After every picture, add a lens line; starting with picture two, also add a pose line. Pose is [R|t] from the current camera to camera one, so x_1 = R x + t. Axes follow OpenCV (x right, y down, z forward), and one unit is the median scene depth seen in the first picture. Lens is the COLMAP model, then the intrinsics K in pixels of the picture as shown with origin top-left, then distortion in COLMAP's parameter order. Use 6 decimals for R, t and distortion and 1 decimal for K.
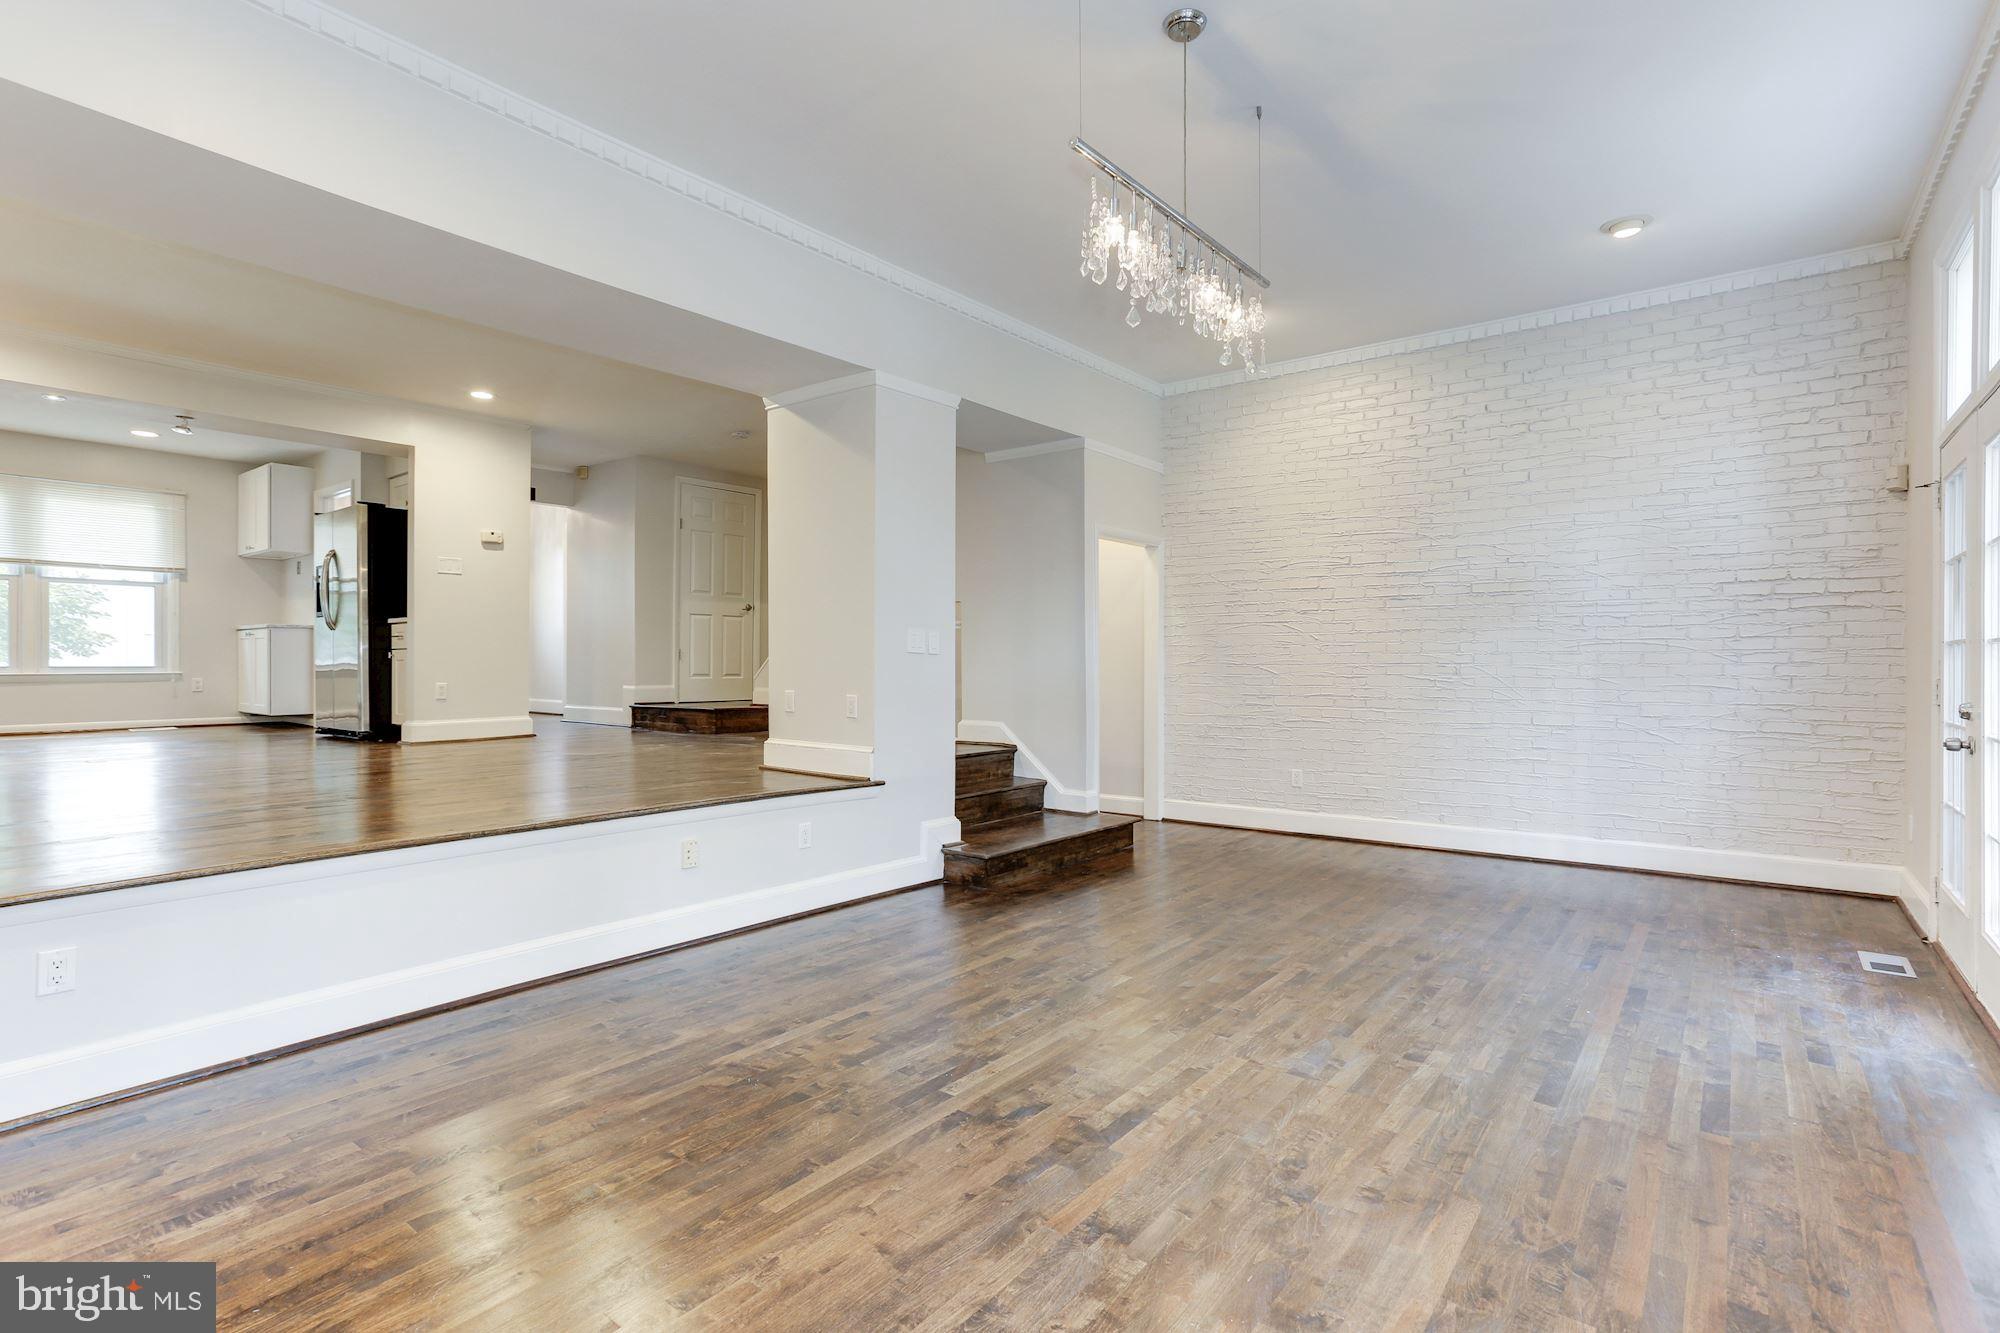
lens RADIAL K [[958.5, 0, 1008.5], [0, 958.5, 663.8], [0, 0, 1]] dist [-0.034108, 0.021248]
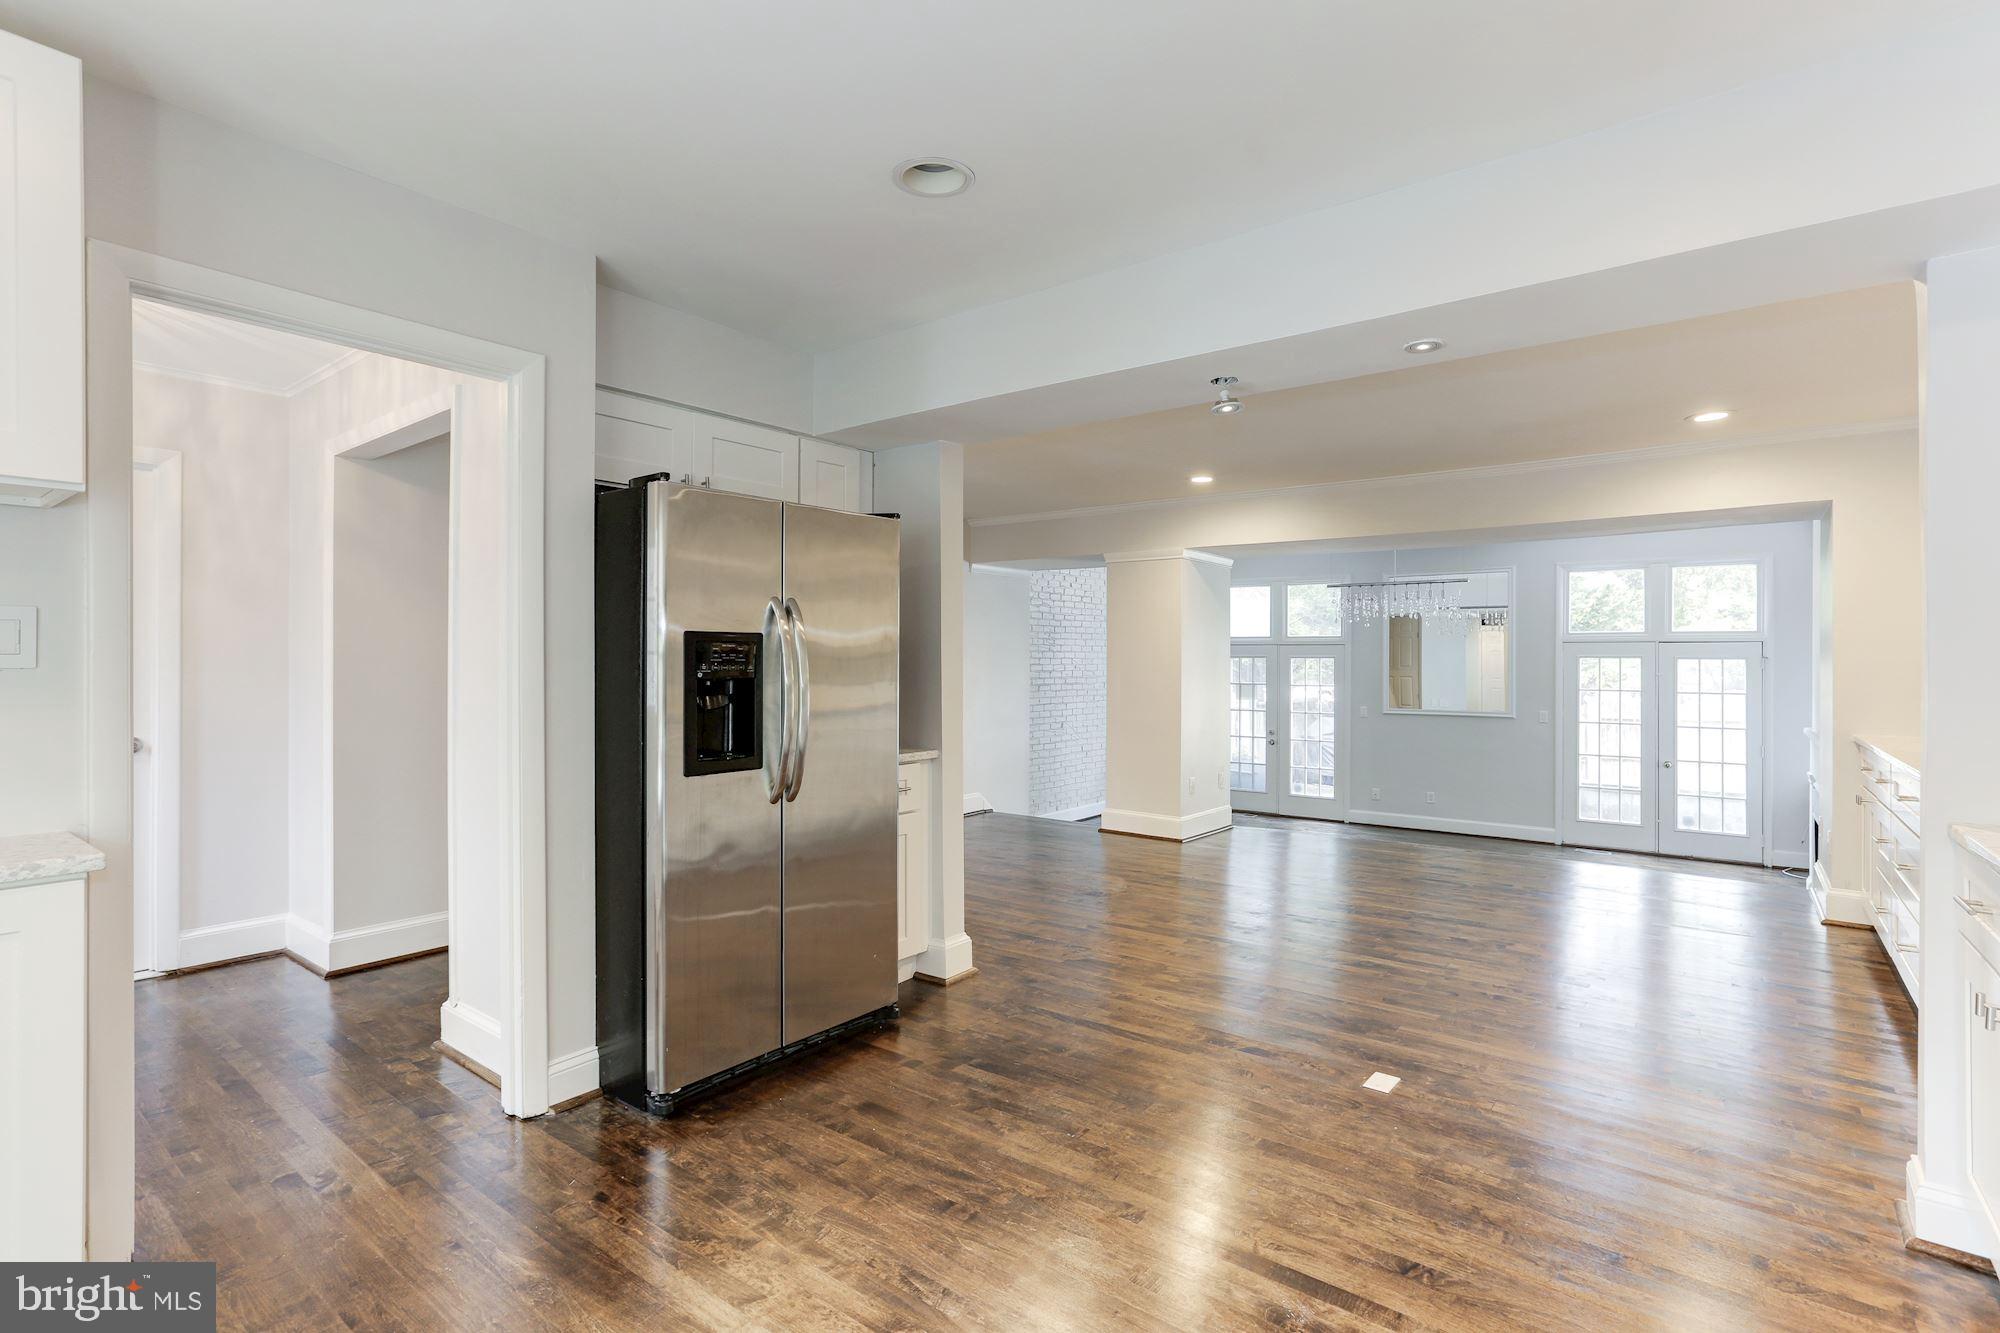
lens RADIAL K [[952.4, 0, 1000.6], [0, 952.4, 664.6], [0, 0, 1]] dist [-0.036524, 0.022587]
pose [[0.002333, -0.003733, 0.999990, -1.207565], [0.000897, 0.999993, 0.003731, -0.102949], [-0.999997, 0.000888, 0.002337, 0.989813]]
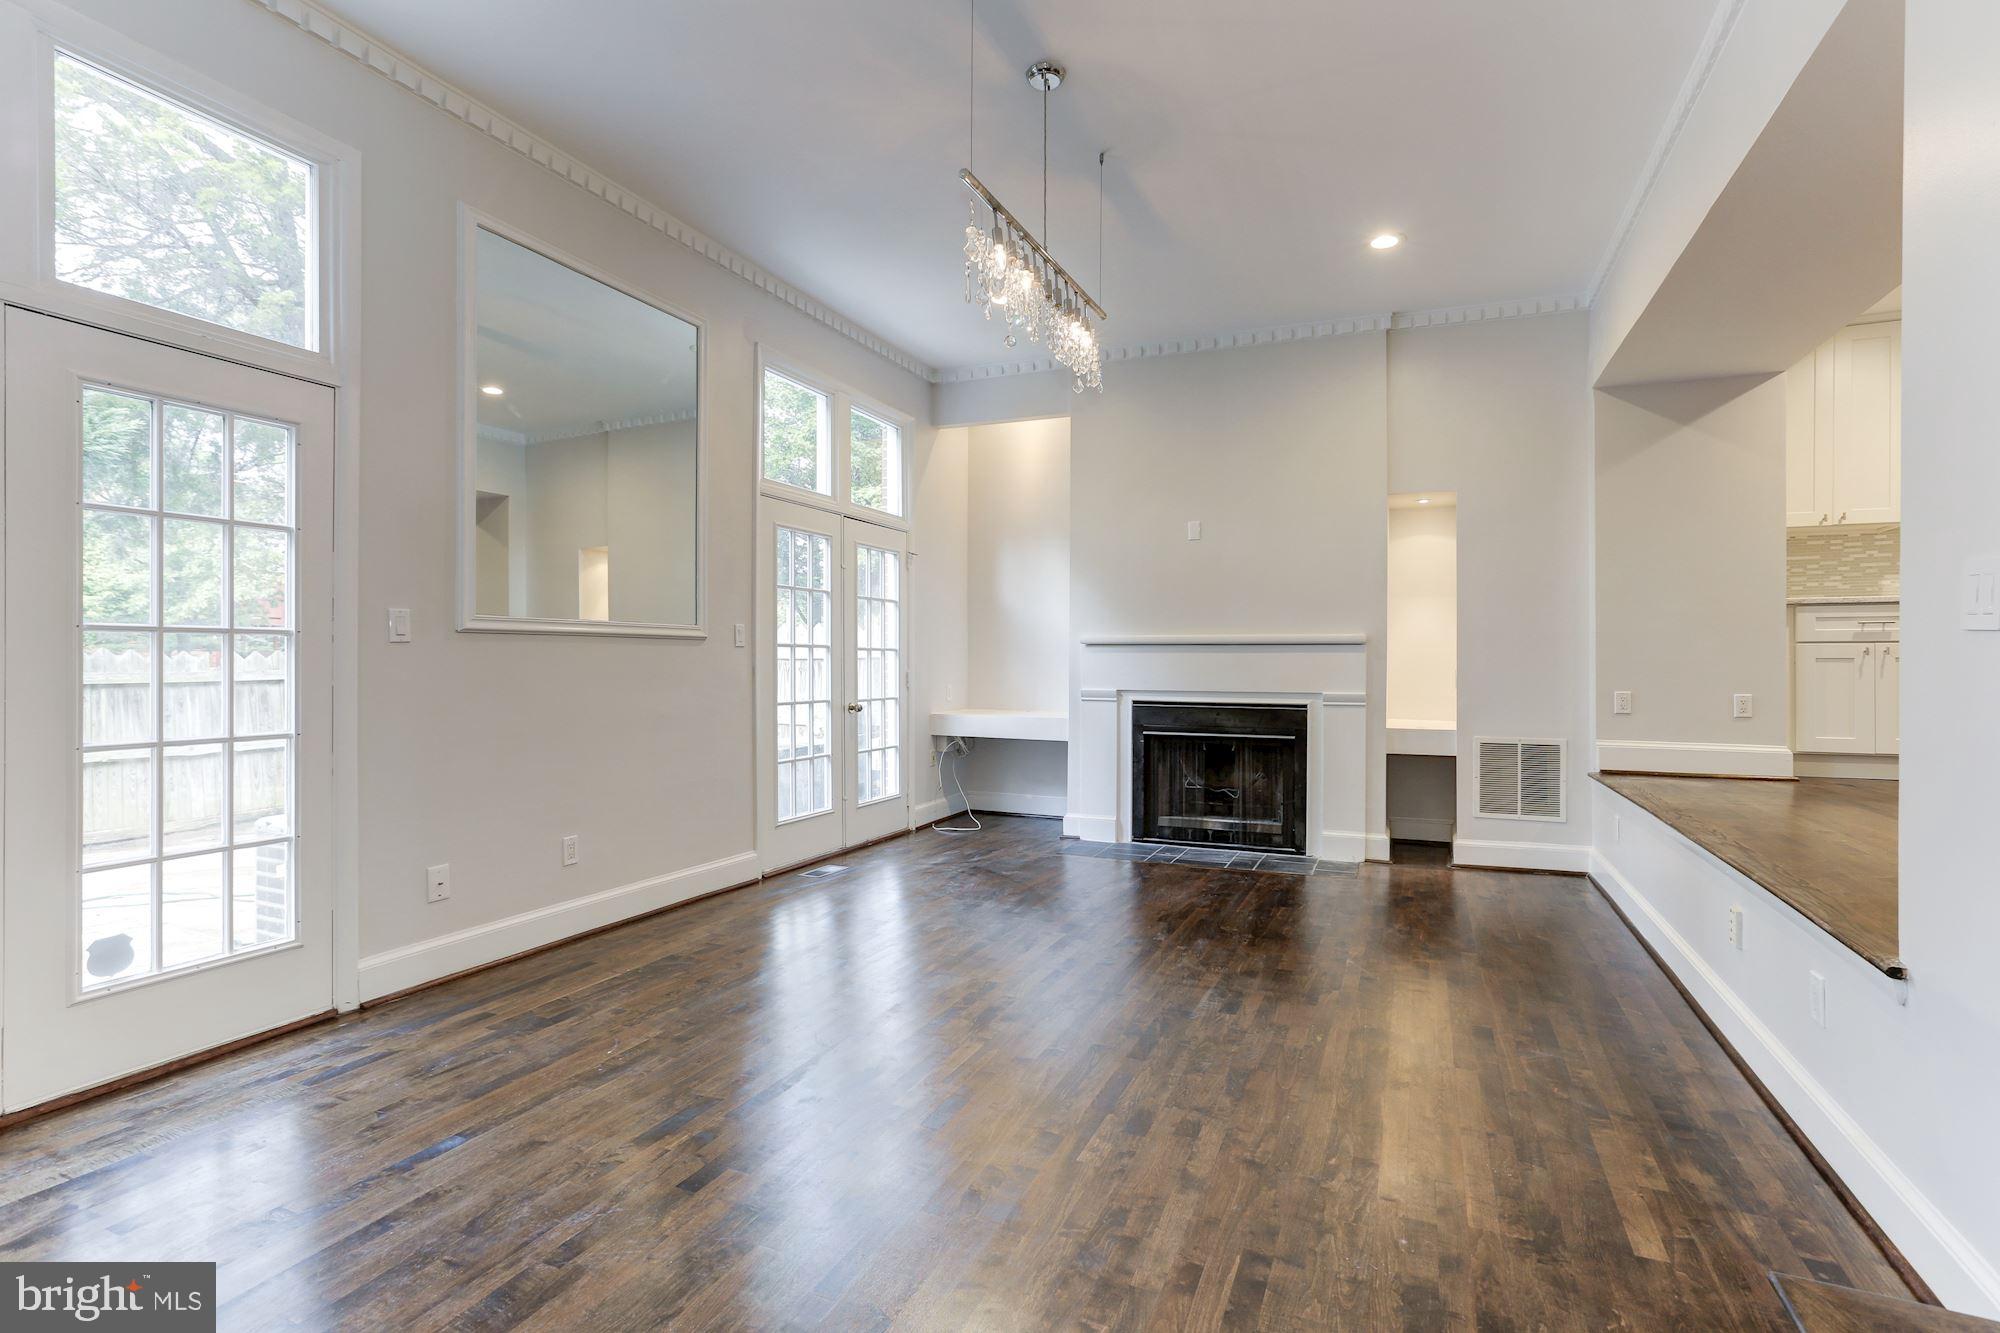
lens RADIAL K [[958.5, 0, 1009.0], [0, 958.5, 665.6], [0, 0, 1]] dist [-0.034108, 0.021248]
pose [[-0.969104, -0.003179, -0.246630, 0.224394], [-0.005071, 0.999962, 0.007036, 0.000294], [0.246599, 0.008069, -0.969084, 0.934296]]
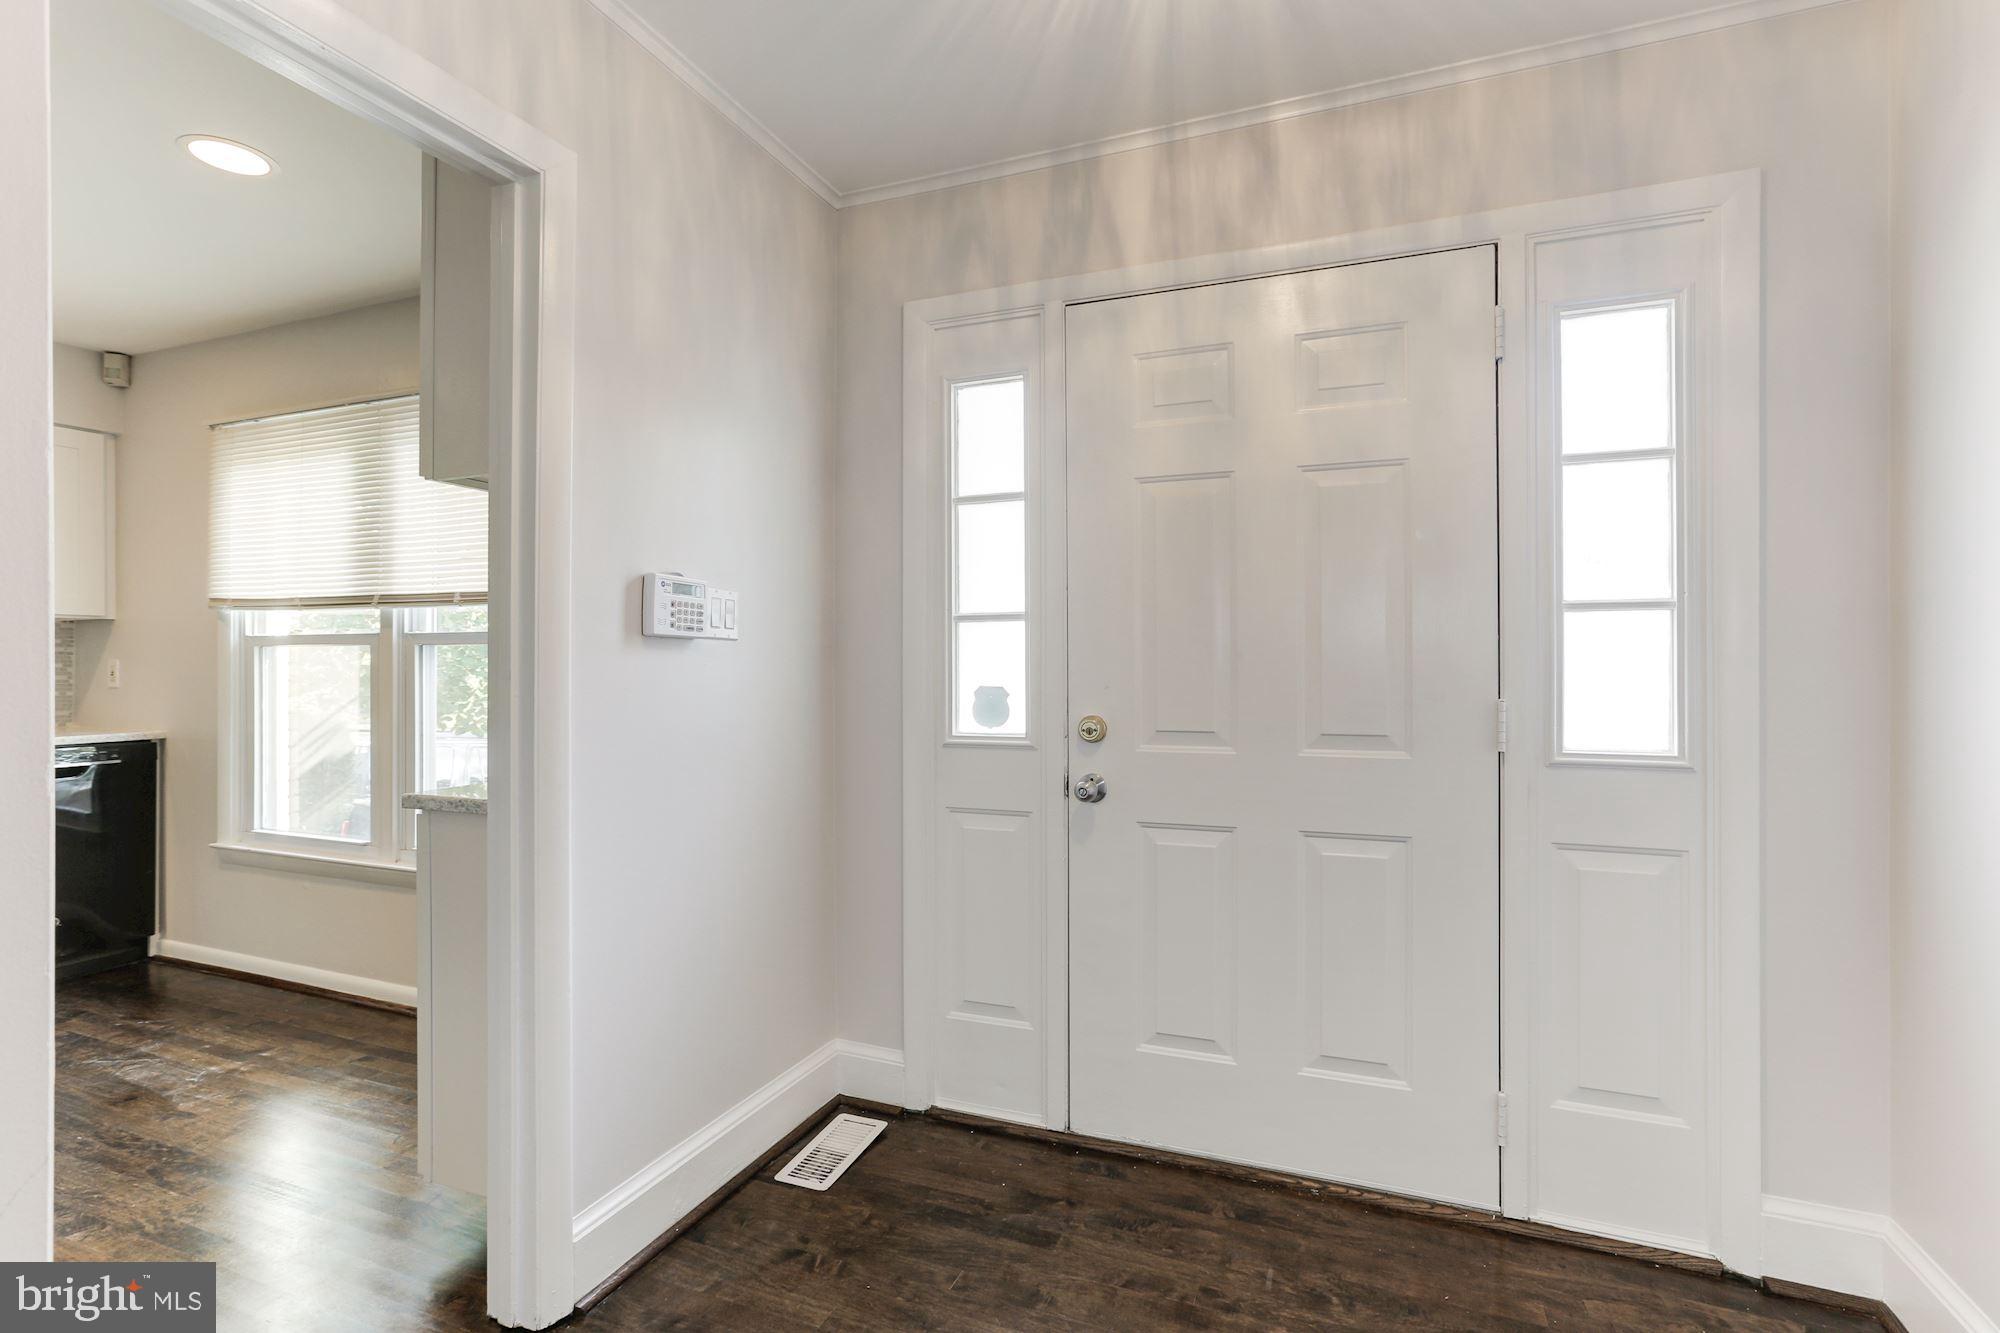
lens RADIAL K [[952.4, 0, 1001.7], [0, 952.4, 660.4], [0, 0, 1]] dist [-0.036524, 0.022587]
pose [[0.269062, -0.003842, -0.963115, -0.634808], [-0.000739, 0.999991, -0.004196, -0.091770], [0.963123, 0.001840, 0.269056, 1.325429]]
